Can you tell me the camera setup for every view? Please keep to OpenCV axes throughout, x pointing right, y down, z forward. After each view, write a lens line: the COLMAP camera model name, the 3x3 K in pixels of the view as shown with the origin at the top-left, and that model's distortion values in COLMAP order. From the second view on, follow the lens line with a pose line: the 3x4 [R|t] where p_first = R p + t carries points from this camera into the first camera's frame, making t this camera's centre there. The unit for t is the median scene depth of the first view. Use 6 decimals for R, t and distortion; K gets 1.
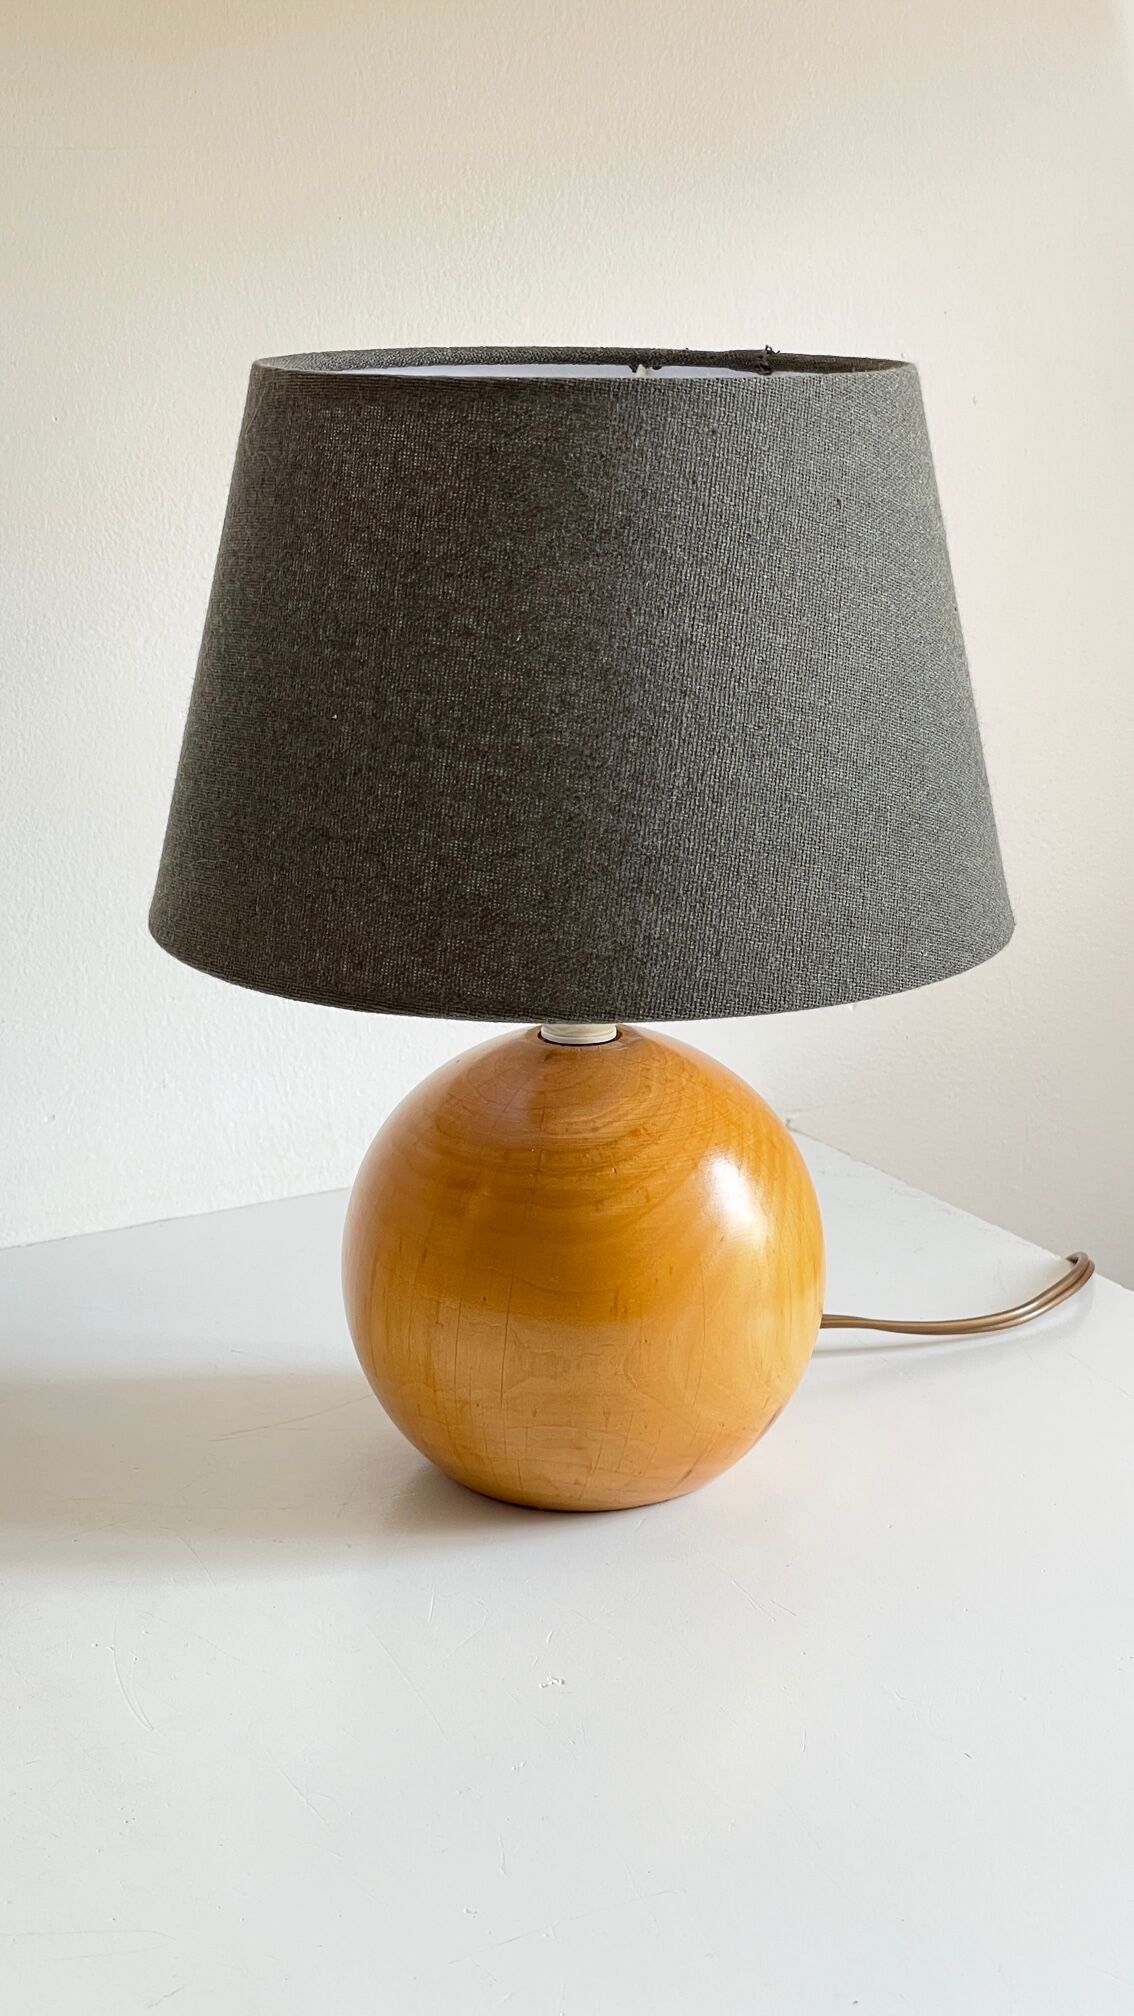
lens RADIAL K [[3065.0, 0, 520.1], [0, 3065.0, 995.1], [0, 0, 1]] dist [0.020971, 0.206051]
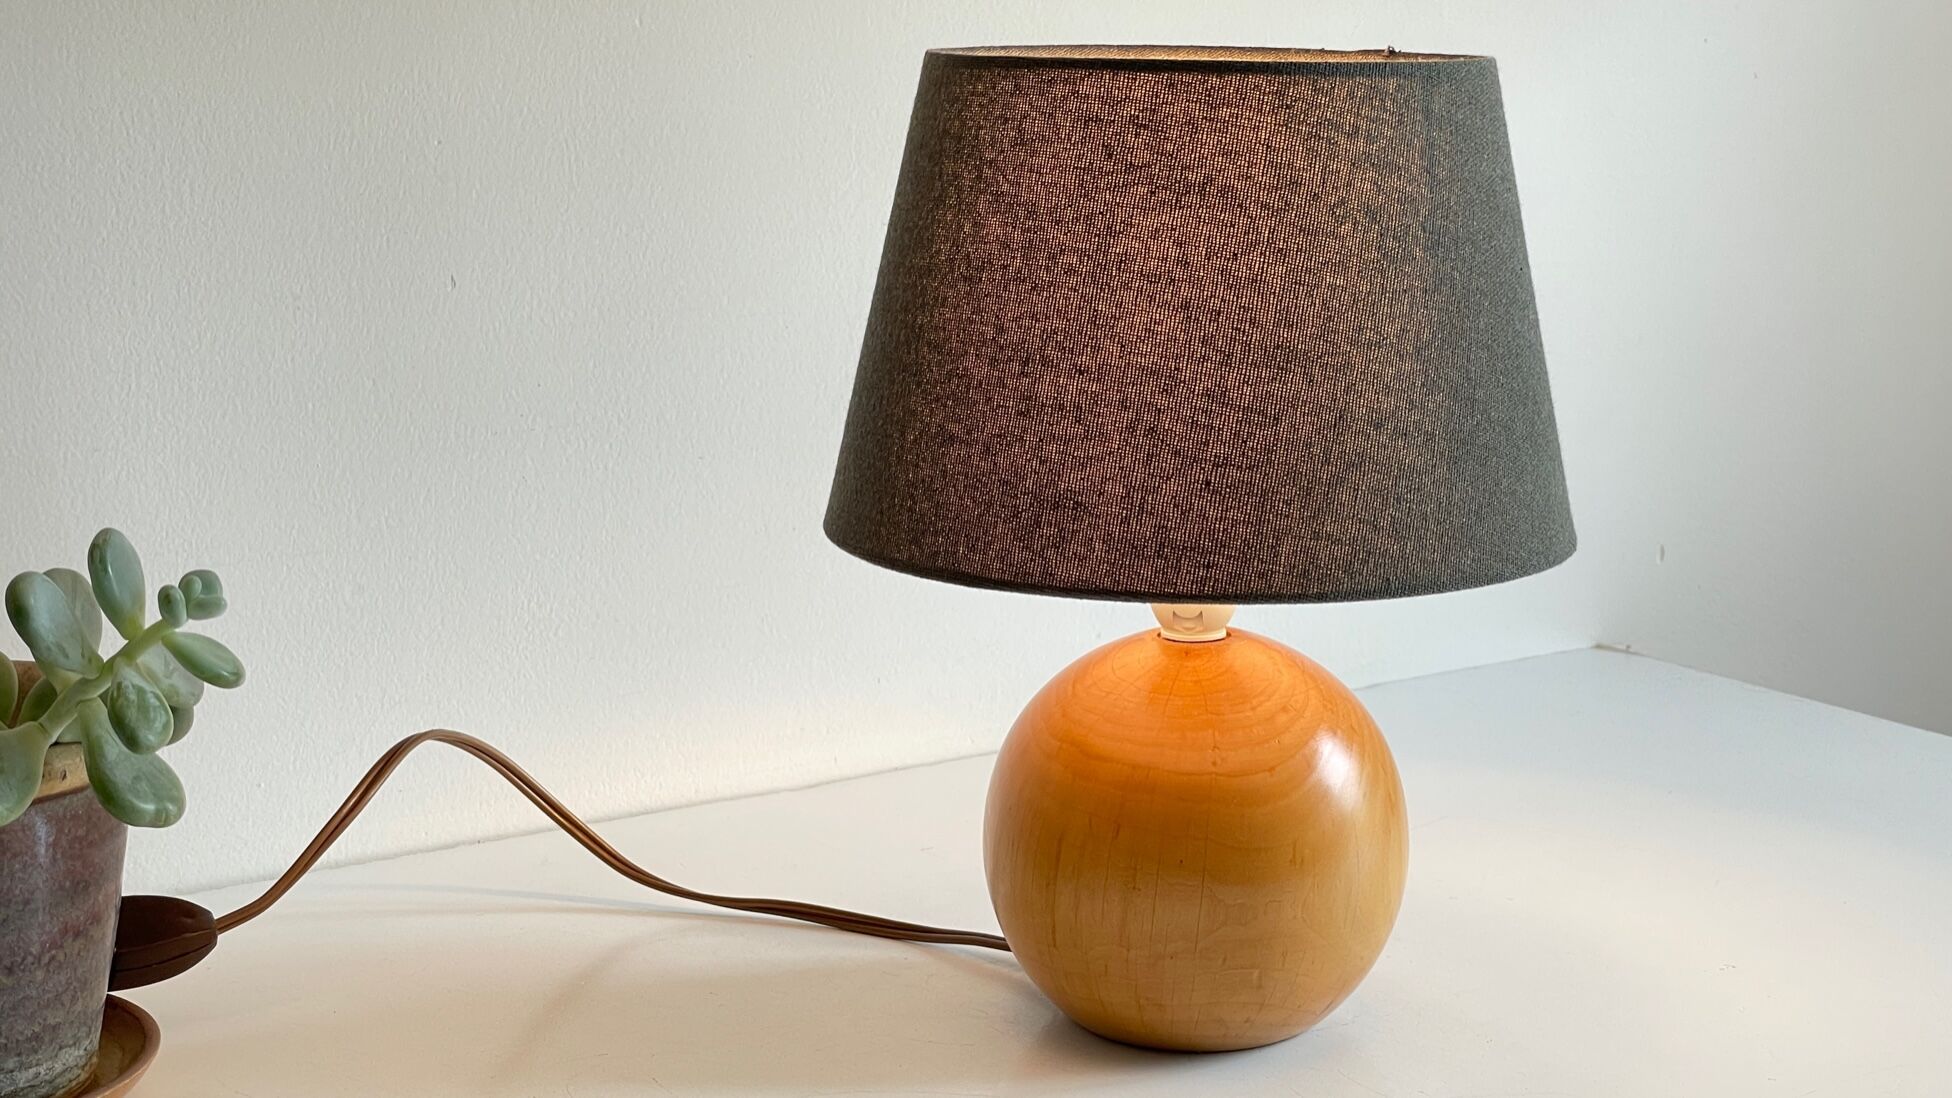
lens RADIAL K [[3020.3, 0, 927.0], [0, 3020.3, 539.3], [0, 0, 1]] dist [-0.008455, 0.621324]
pose [[0.984726, 0.038429, -0.169819, 0.129223], [-0.049688, 0.996804, -0.062558, 0.061109], [0.166872, 0.070041, 0.983488, -0.151203]]
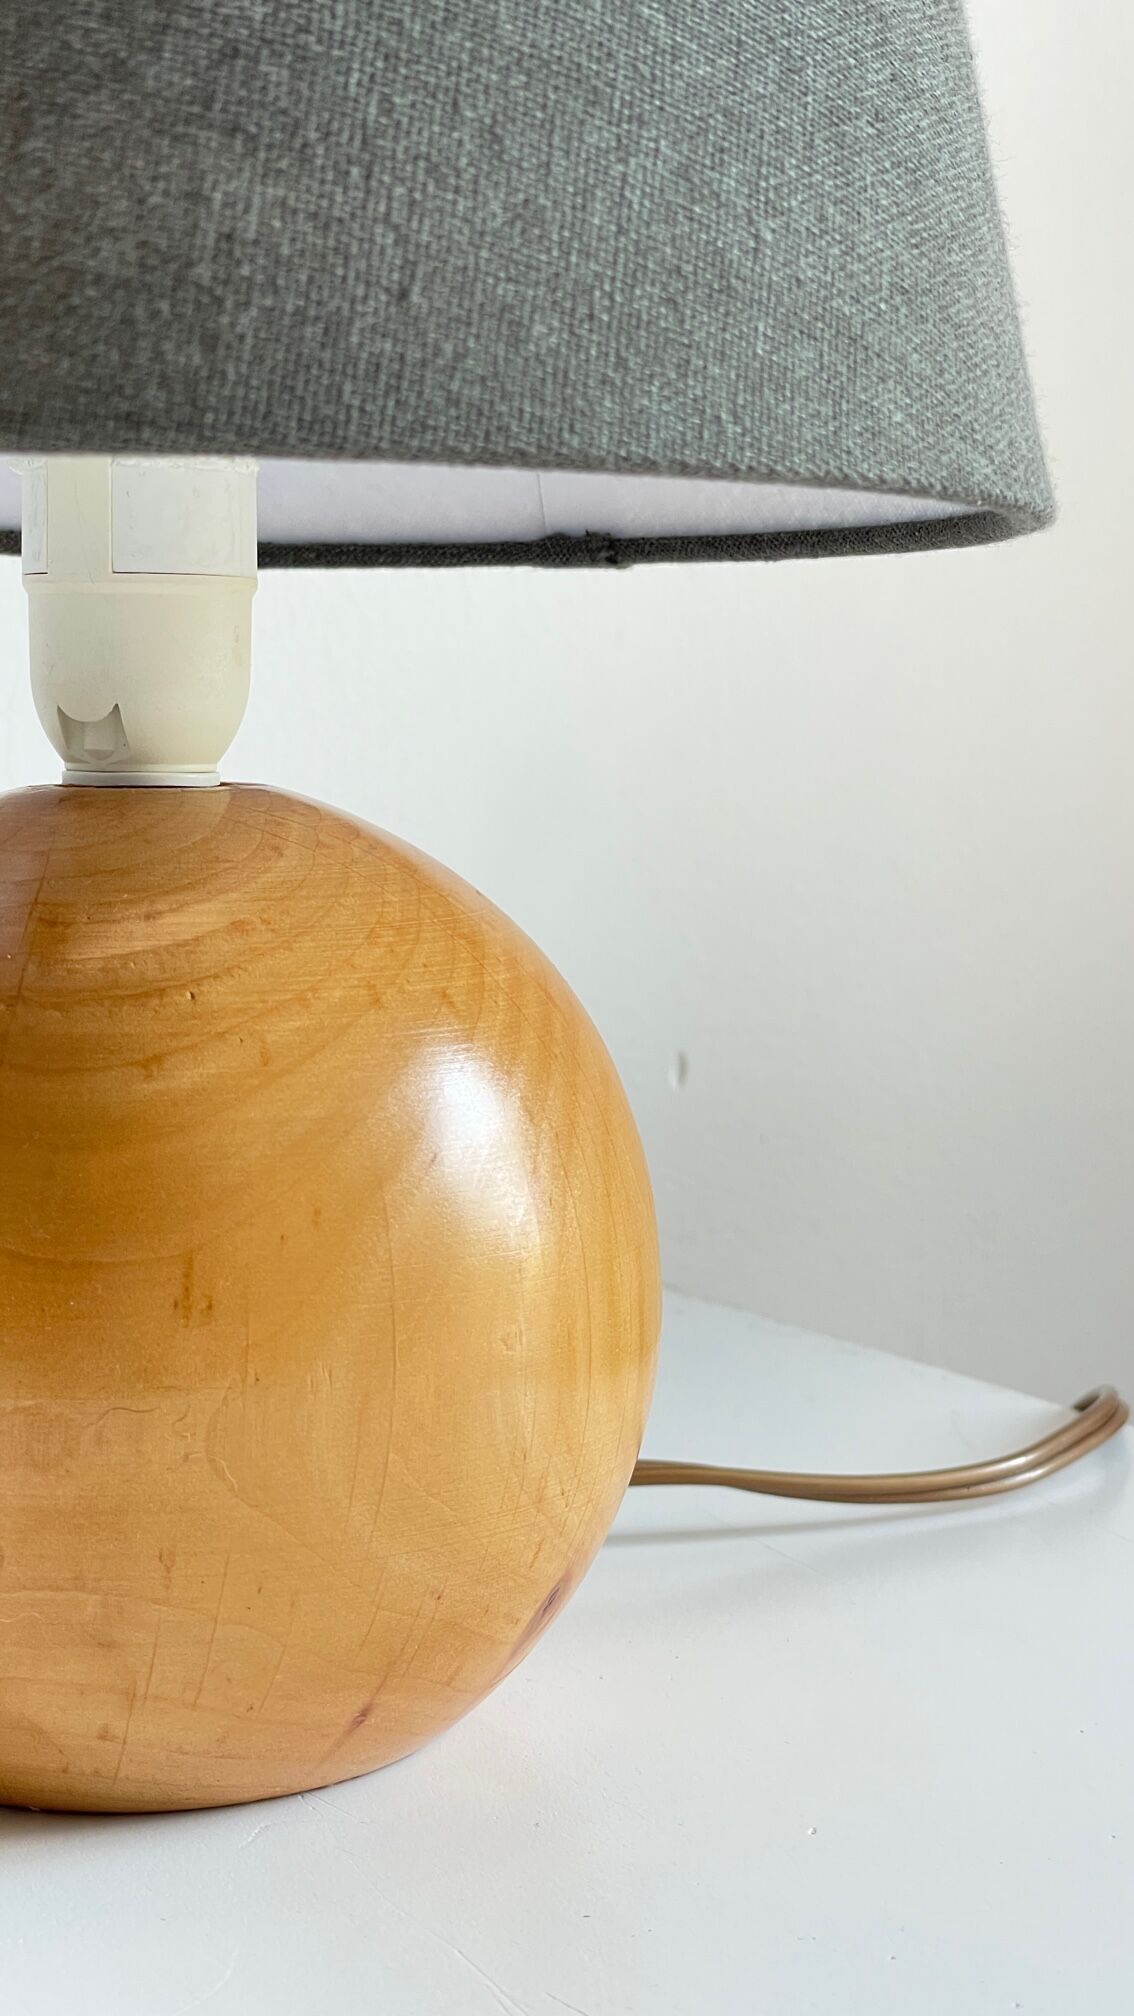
lens RADIAL K [[3065.0, 0, 520.1], [0, 3065.0, 995.1], [0, 0, 1]] dist [0.020971, 0.206051]
pose [[0.997585, 0.007956, 0.069000, 0.052256], [0.002908, 0.987762, -0.155942, 0.138590], [-0.069396, 0.155766, 0.985353, 0.614346]]
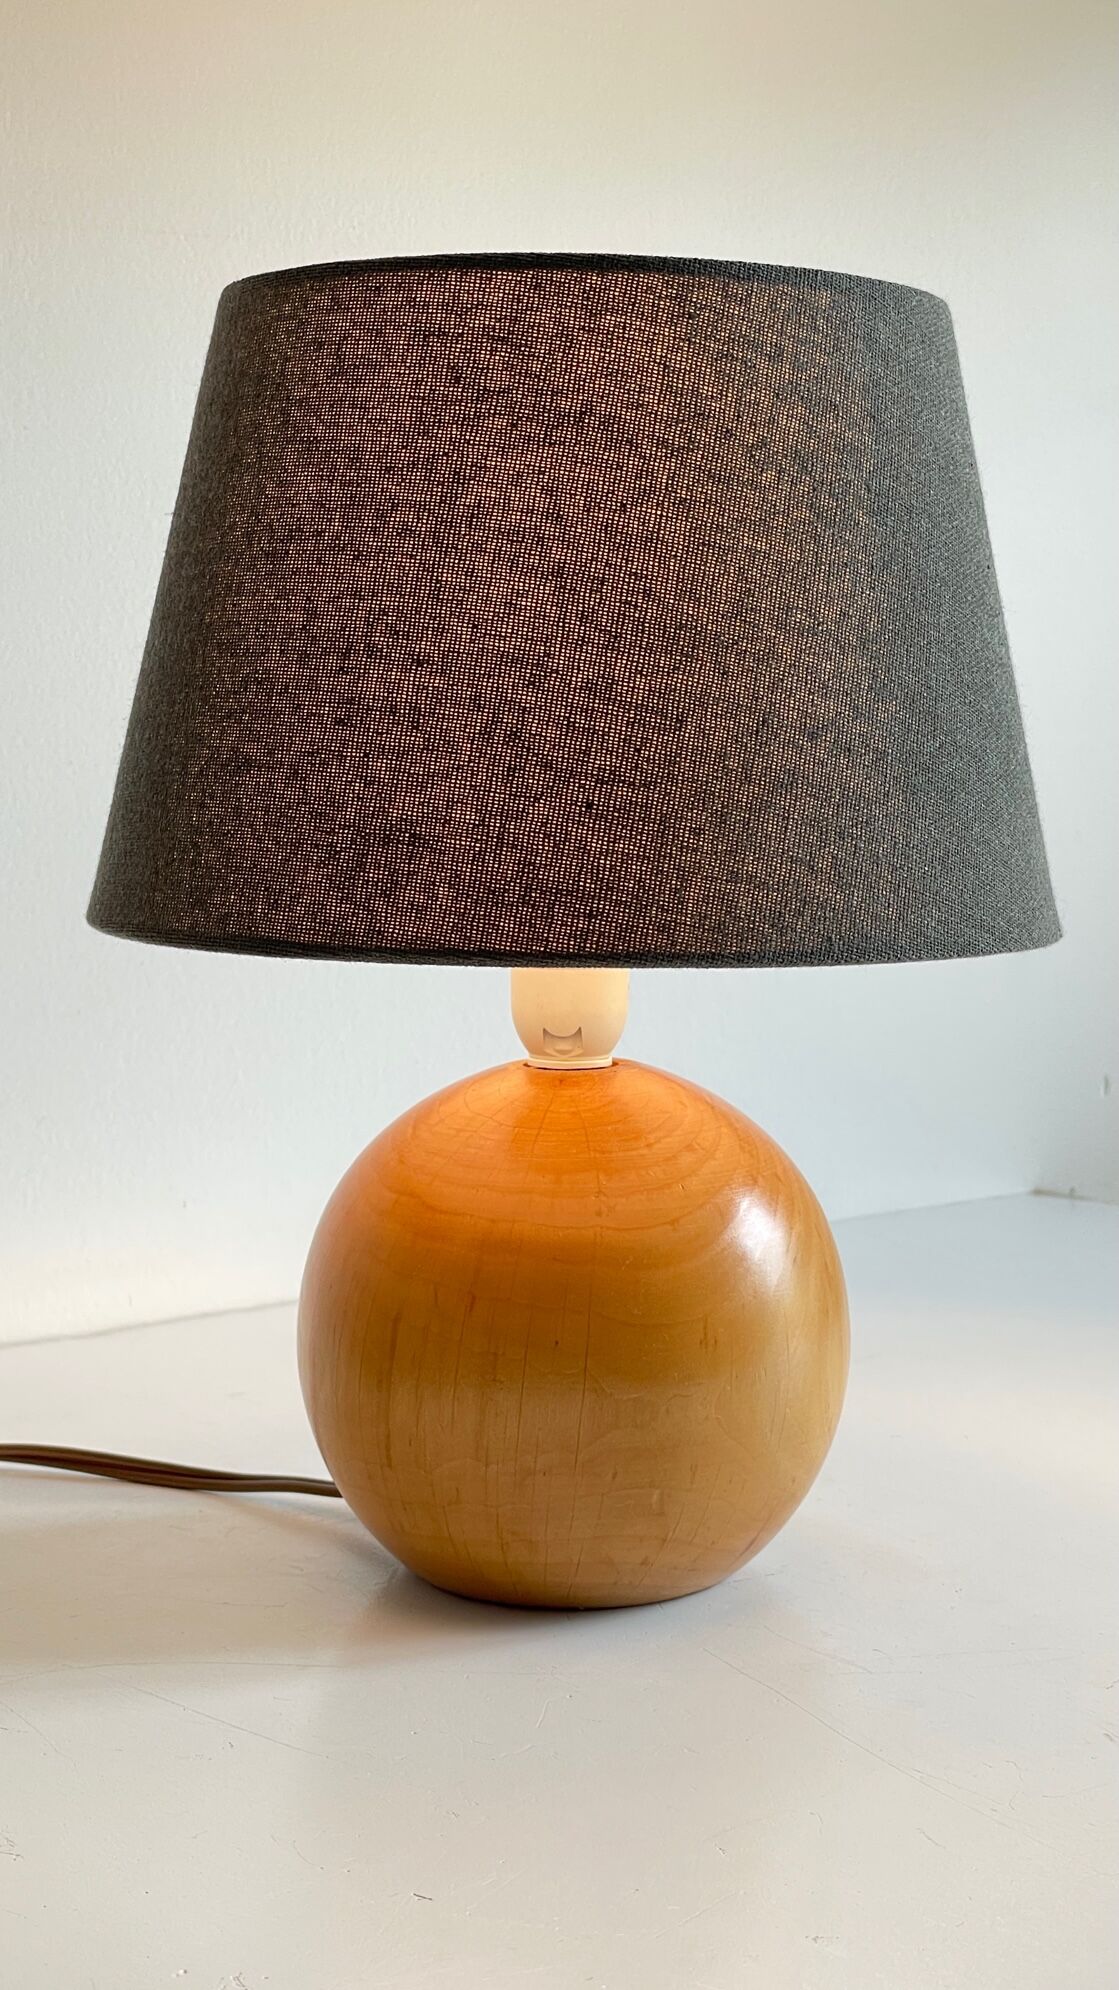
lens RADIAL K [[3025.5, 0, 513.2], [0, 3025.5, 982.3], [0, 0, 1]] dist [0.020971, 0.206051]
pose [[0.994535, 0.024760, -0.101423, 0.105387], [-0.040483, 0.986923, -0.156027, 0.146500], [0.096233, 0.159280, 0.982532, 0.156645]]
